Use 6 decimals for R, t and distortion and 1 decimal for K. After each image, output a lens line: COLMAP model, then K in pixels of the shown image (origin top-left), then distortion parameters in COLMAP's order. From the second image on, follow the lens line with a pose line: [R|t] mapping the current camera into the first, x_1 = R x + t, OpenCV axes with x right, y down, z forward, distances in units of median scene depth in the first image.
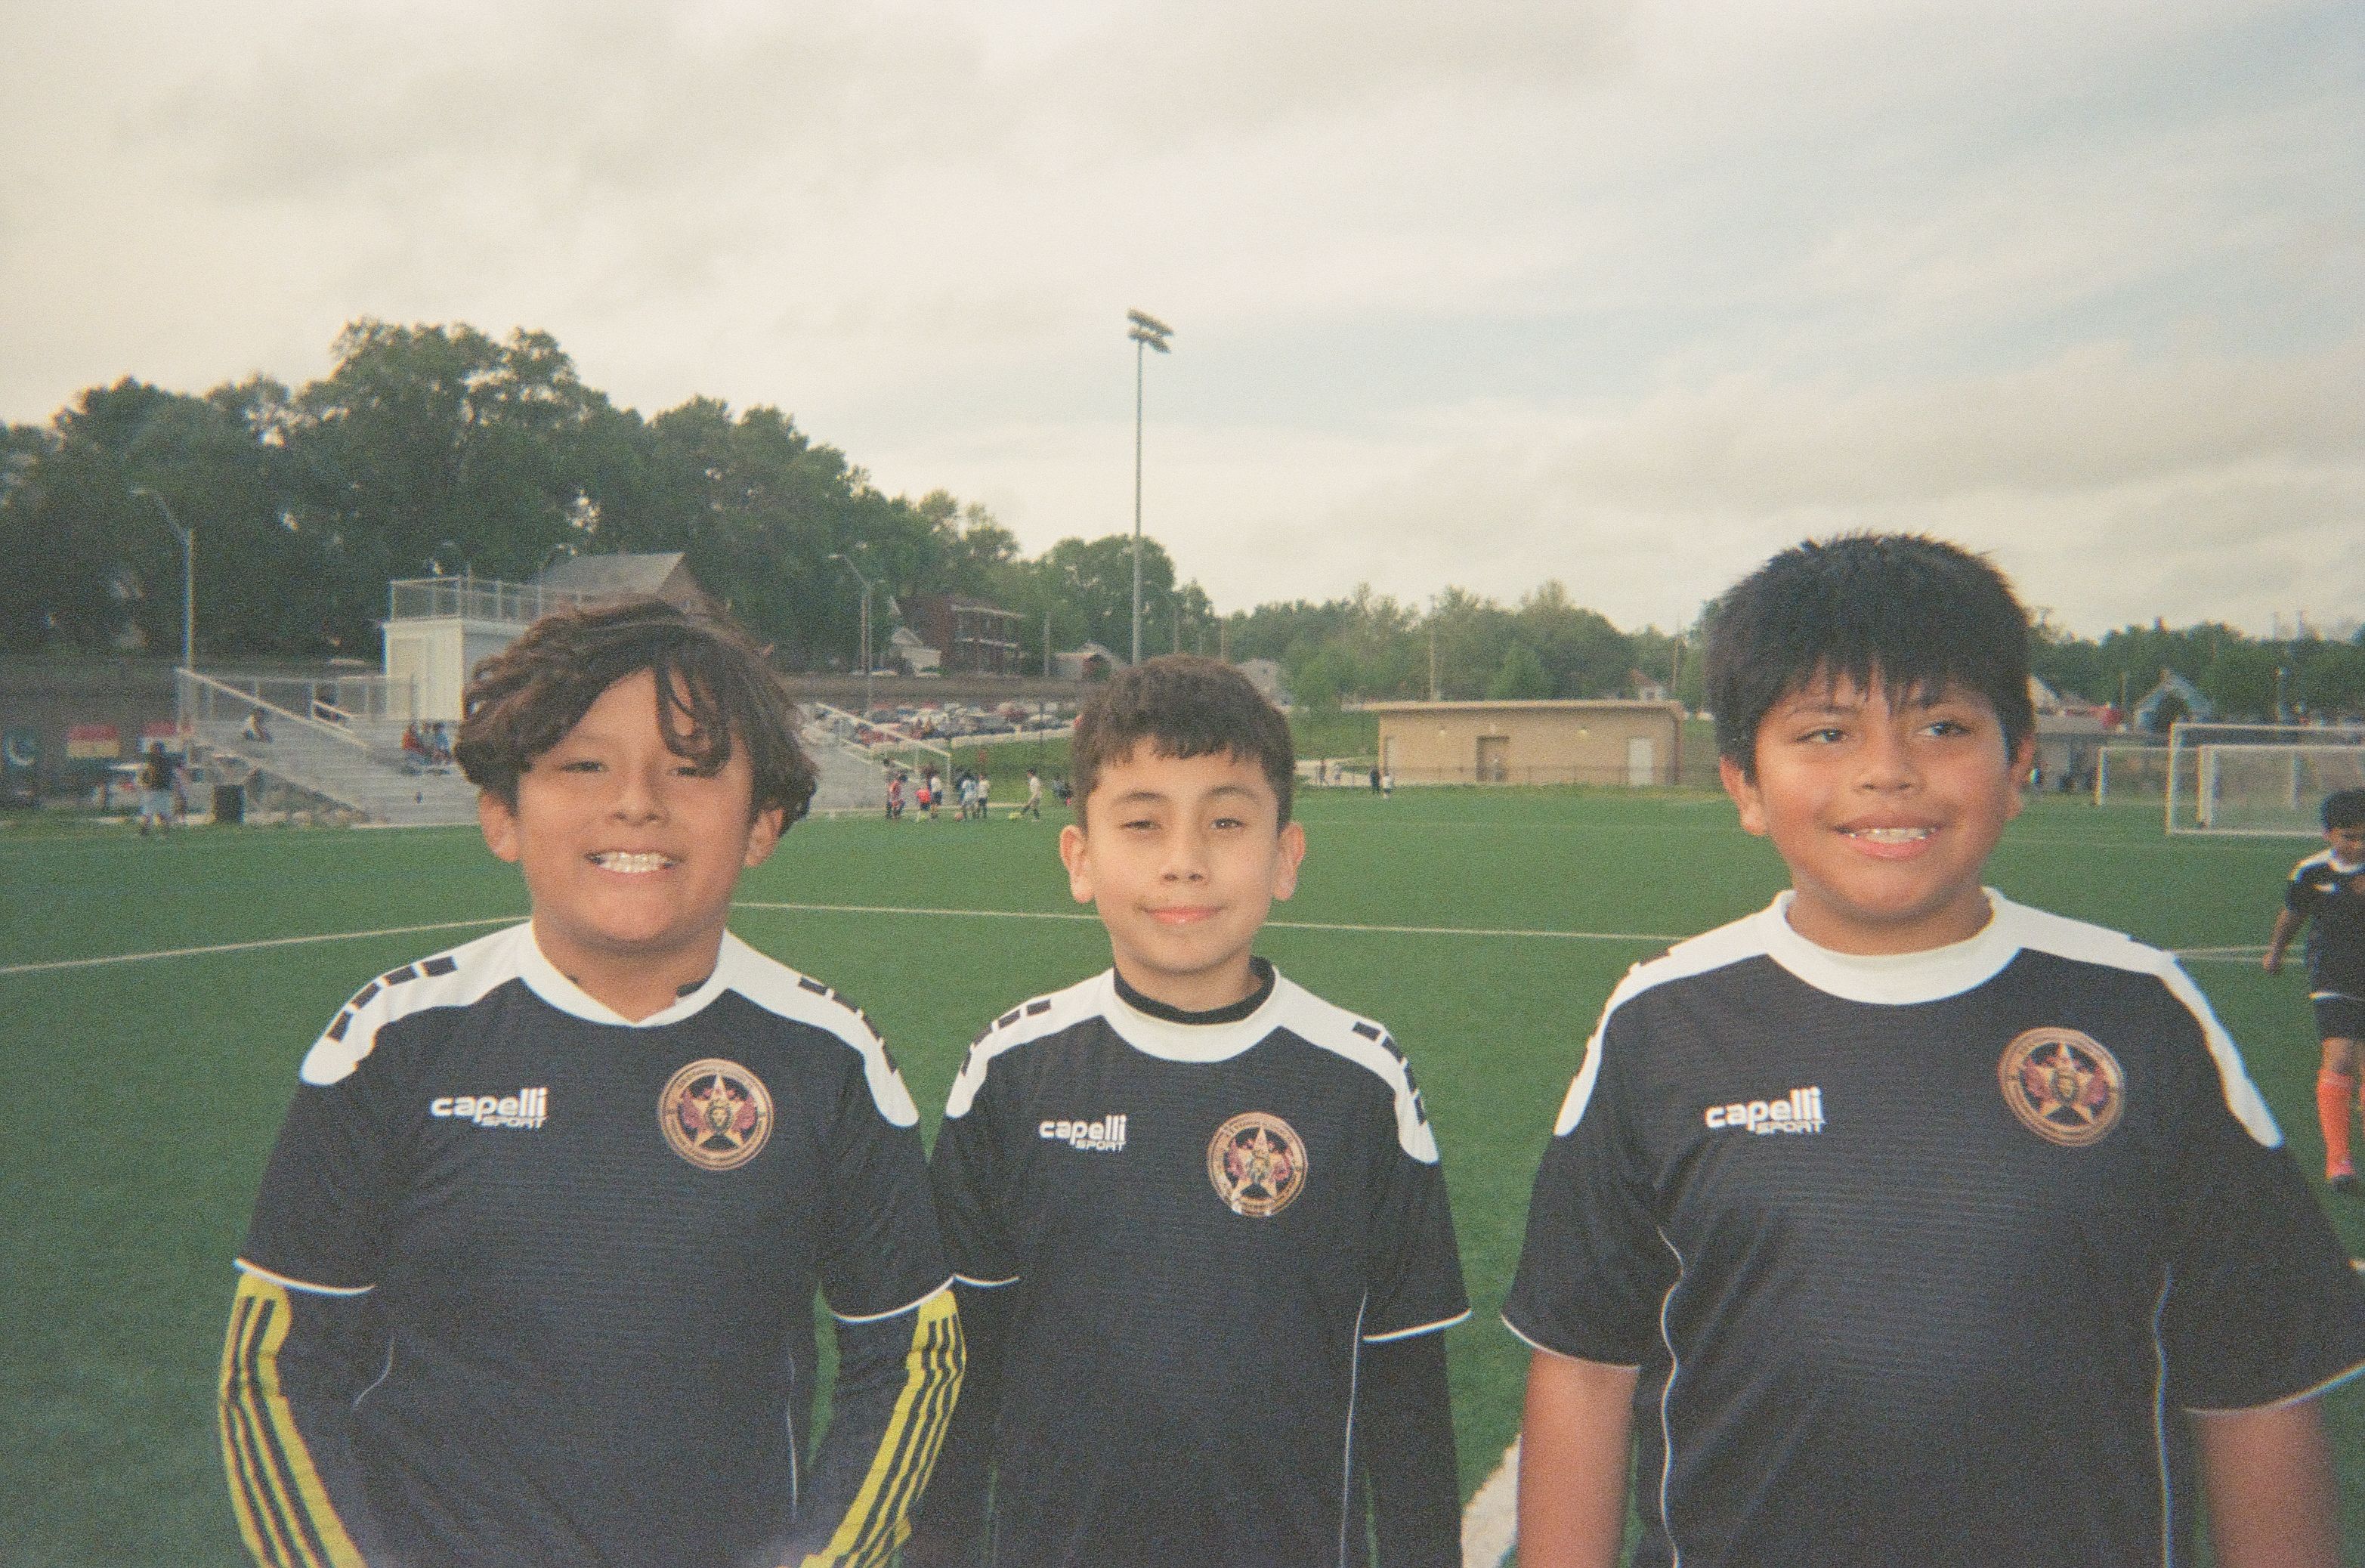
lens RADIAL K [[2010.9, 0, 1182.5], [0, 2010.9, 784.0], [0, 0, 1]] dist [-0.005562, -0.005064]
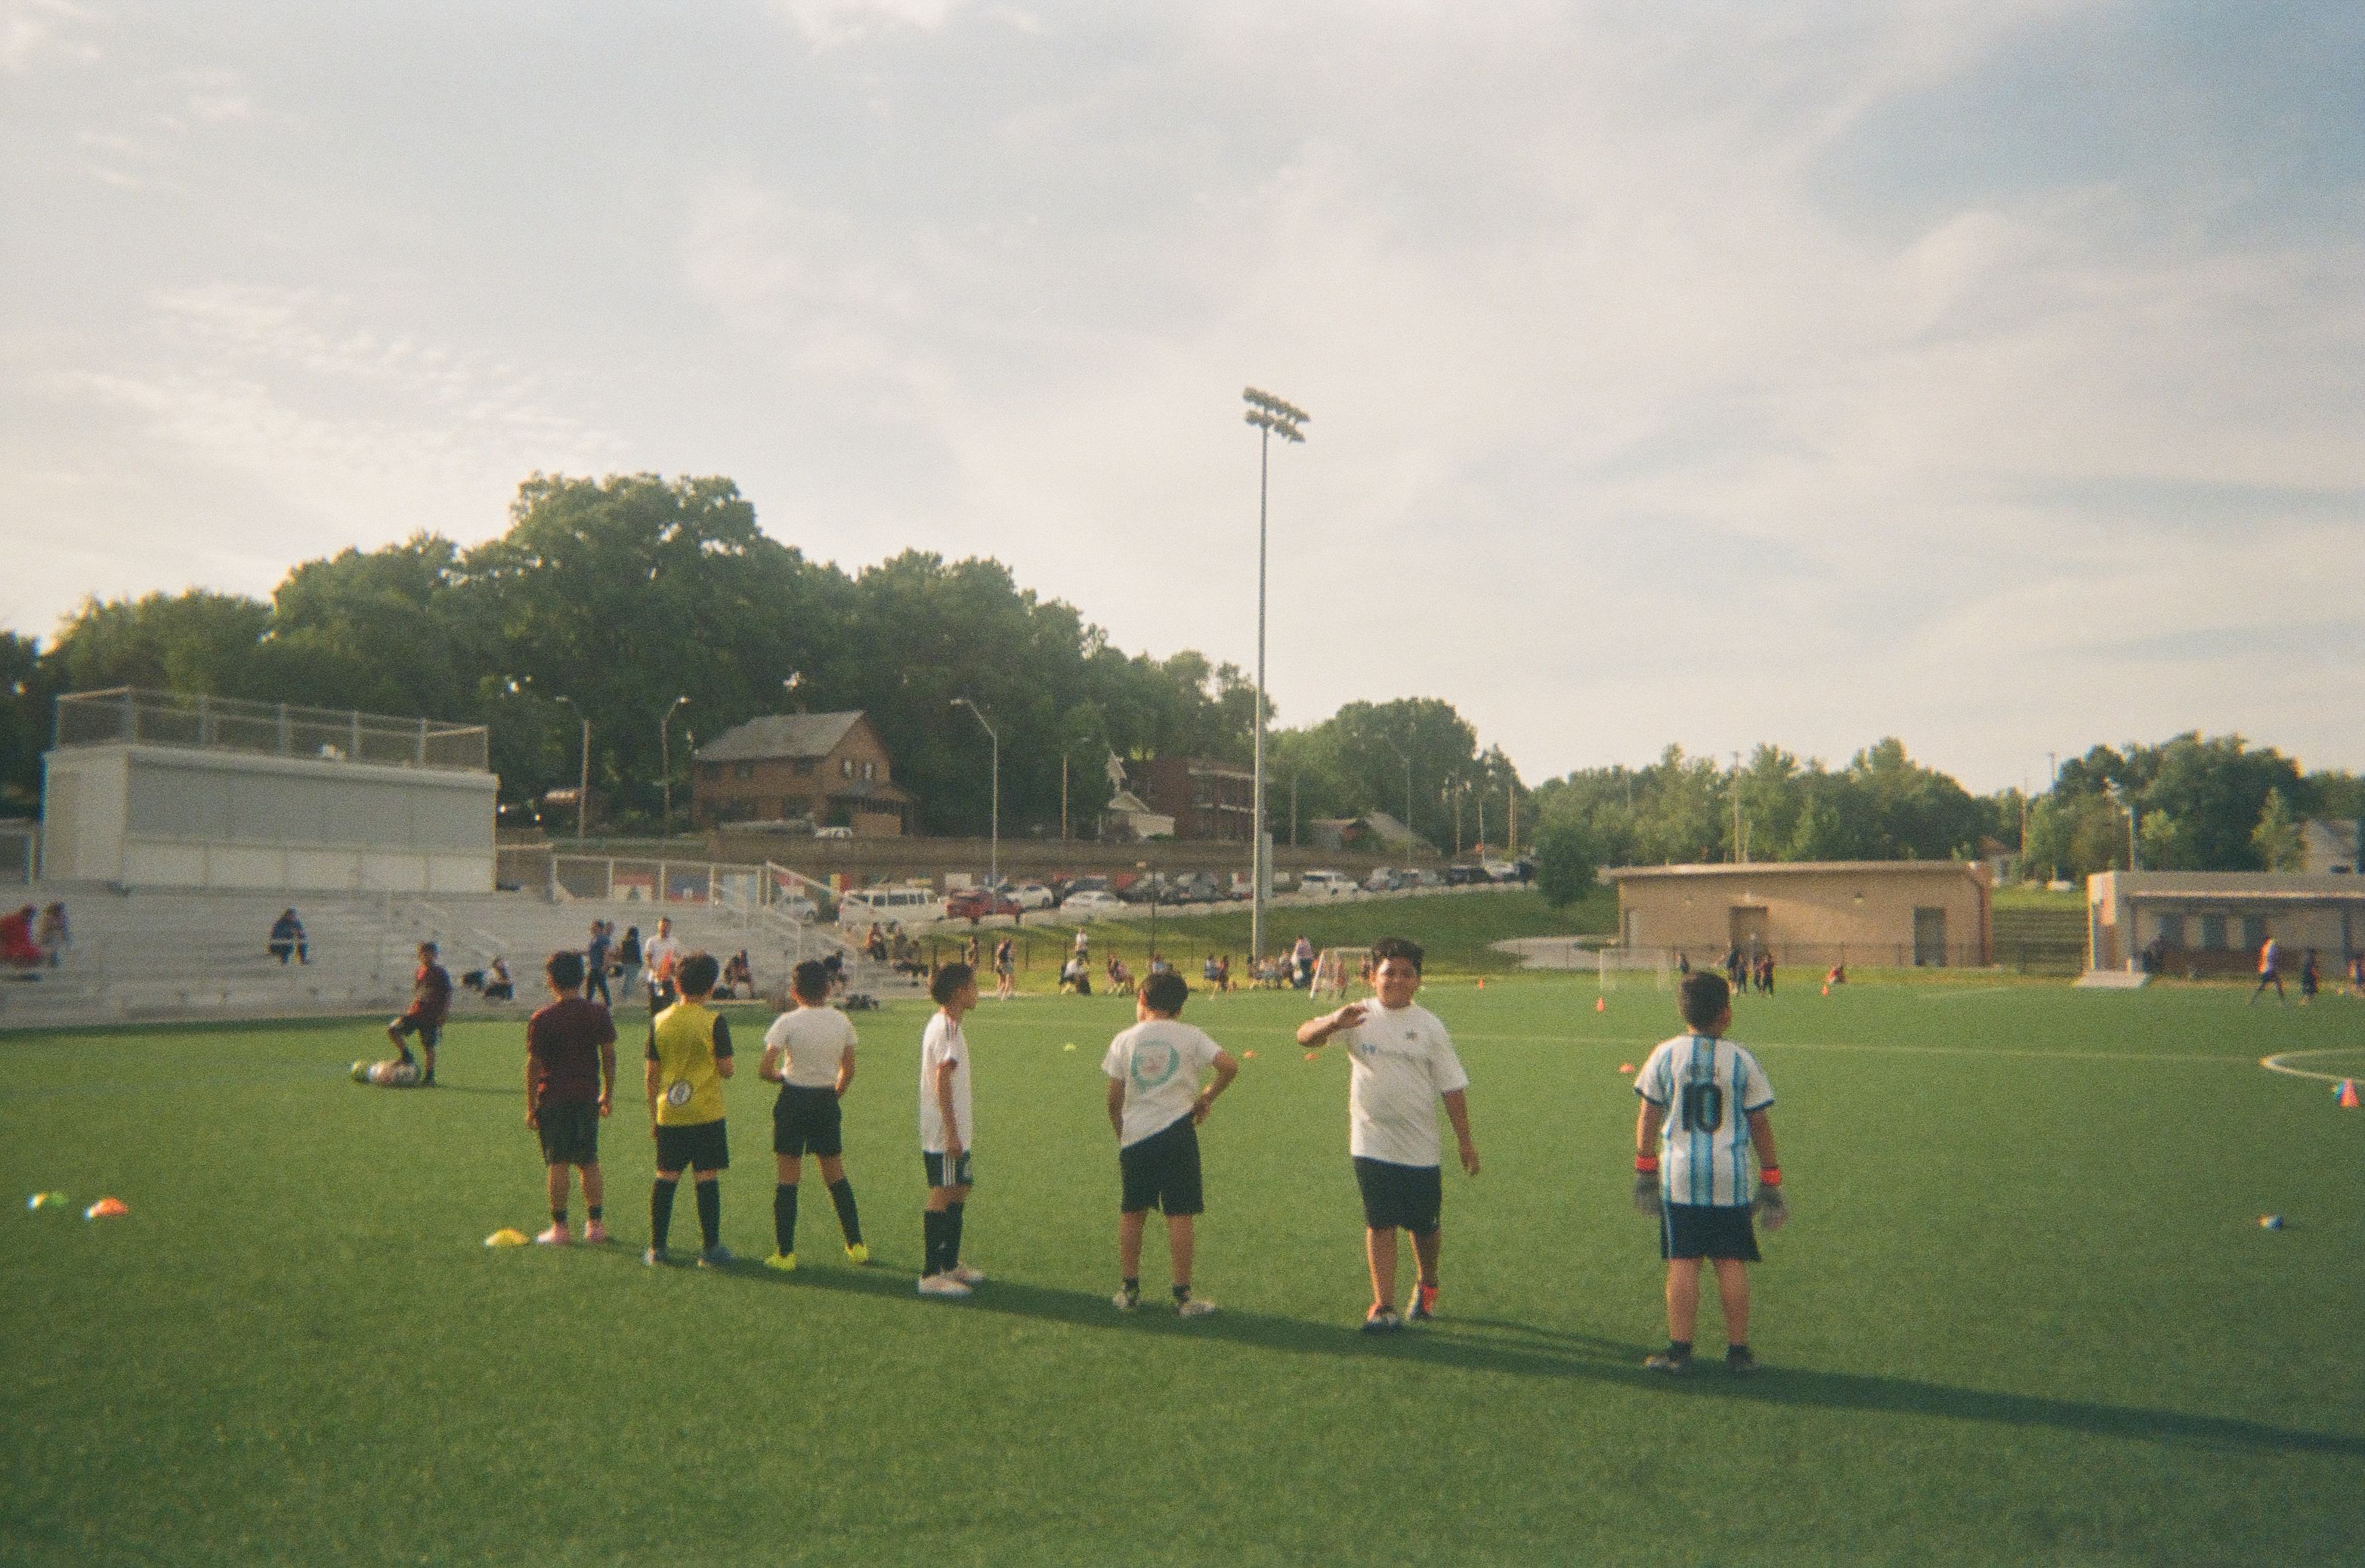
lens RADIAL K [[2010.9, 0, 1182.5], [0, 2010.9, 784.0], [0, 0, 1]] dist [-0.005562, -0.005064]
pose [[0.985088, -0.012940, -0.171564, 0.041966], [-0.002147, 0.996166, -0.087462, -0.001188], [0.172038, 0.086526, 0.981283, 0.097548]]
